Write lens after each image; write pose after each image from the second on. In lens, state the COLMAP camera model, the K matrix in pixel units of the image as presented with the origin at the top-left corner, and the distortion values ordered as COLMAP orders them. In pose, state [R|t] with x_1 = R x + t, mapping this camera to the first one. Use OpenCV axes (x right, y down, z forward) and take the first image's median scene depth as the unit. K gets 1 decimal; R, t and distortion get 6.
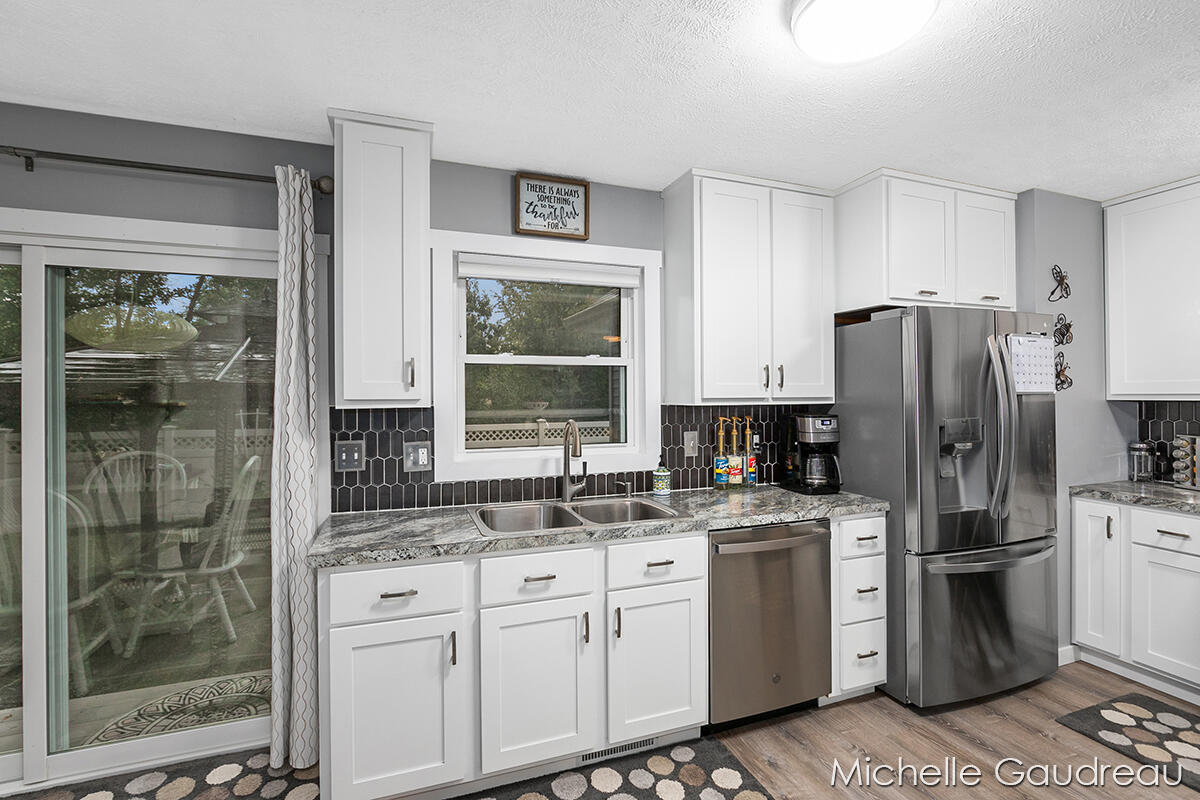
lens RADIAL K [[557.1, 0, 609.3], [0, 557.1, 395.1], [0, 0, 1]] dist [-0.007201, 0.000443]
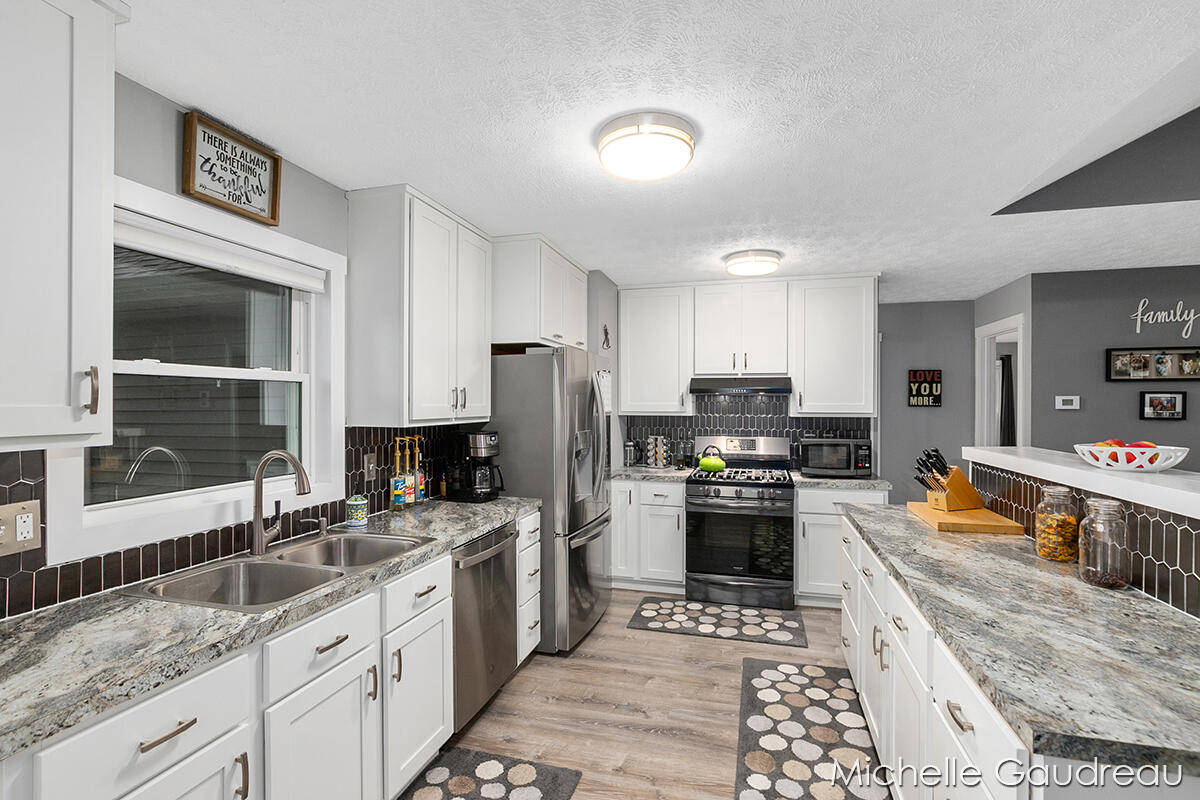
lens RADIAL K [[552.0, 0, 614.8], [0, 552.0, 403.3], [0, 0, 1]] dist [-0.001495, 0.000549]
pose [[0.581327, 0.005890, 0.813649, -0.413375], [-0.007033, 0.999973, -0.002213, -0.023753], [-0.813640, -0.004436, 0.581353, 0.132997]]
